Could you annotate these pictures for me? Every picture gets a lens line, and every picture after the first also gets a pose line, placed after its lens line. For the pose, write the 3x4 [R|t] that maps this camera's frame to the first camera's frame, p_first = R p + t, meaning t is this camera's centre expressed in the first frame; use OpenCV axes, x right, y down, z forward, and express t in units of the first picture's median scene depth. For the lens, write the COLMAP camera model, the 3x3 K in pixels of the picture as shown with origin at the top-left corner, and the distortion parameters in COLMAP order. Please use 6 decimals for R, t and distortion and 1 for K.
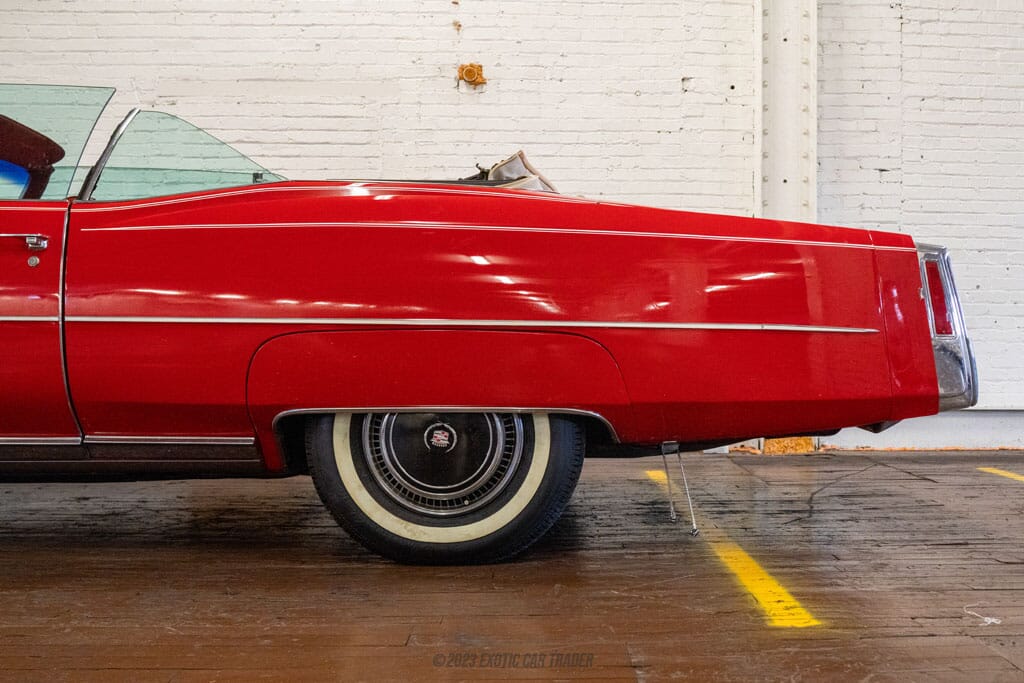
lens RADIAL K [[1300.0, 0, 512.0], [0, 1300.0, 341.5], [0, 0, 1]] dist [-0.086159, 0.049898]
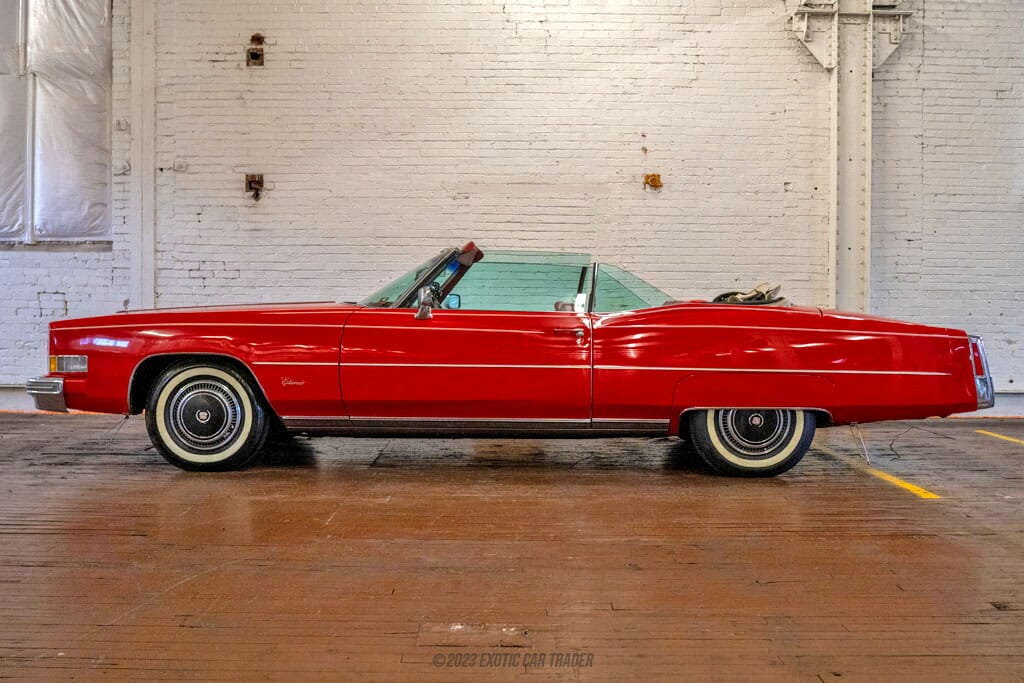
lens RADIAL K [[1173.4, 0, 474.1], [0, 1173.4, 289.2], [0, 0, 1]] dist [-0.068037, 0.038394]
pose [[0.999589, 0.006155, -0.027991, -0.212809], [-0.006431, 0.999931, -0.009806, -0.056836], [0.027928, 0.009982, 0.999560, -0.453817]]
